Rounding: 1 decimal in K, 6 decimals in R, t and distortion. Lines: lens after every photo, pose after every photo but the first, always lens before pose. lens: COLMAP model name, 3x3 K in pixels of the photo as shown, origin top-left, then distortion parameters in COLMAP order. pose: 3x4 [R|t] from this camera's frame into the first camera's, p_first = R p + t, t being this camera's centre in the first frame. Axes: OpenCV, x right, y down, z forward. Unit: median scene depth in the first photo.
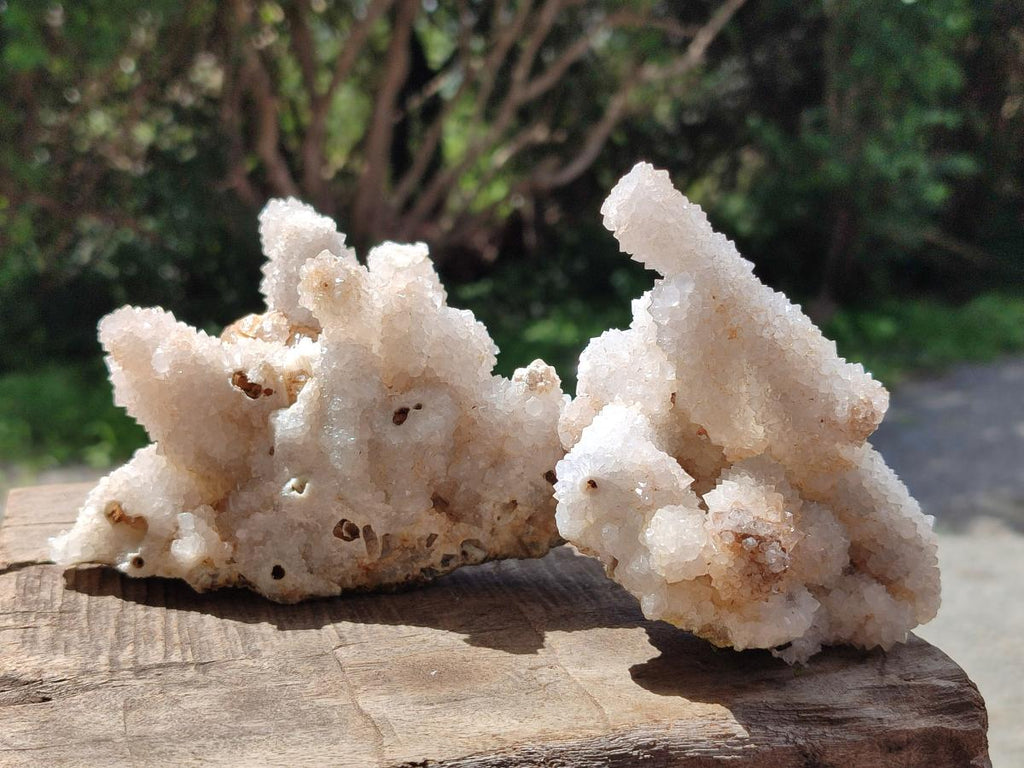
lens RADIAL K [[1493.4, 0, 512.0], [0, 1493.4, 384.0], [0, 0, 1]] dist [0.307352, -1.884356]
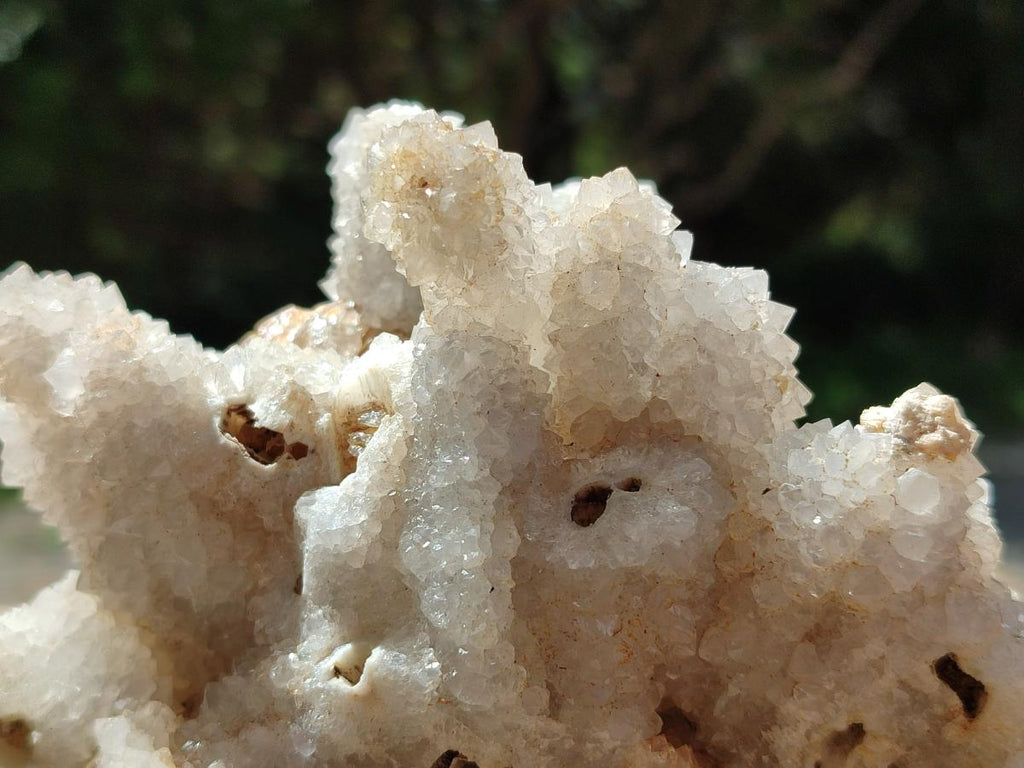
lens RADIAL K [[1493.4, 0, 512.0], [0, 1493.4, 384.0], [0, 0, 1]] dist [0.307352, -1.884356]
pose [[0.991664, 0.014532, -0.128029, -0.042118], [-0.032842, 0.989309, -0.142088, 0.047529], [0.124595, 0.145108, 0.981539, 0.568843]]
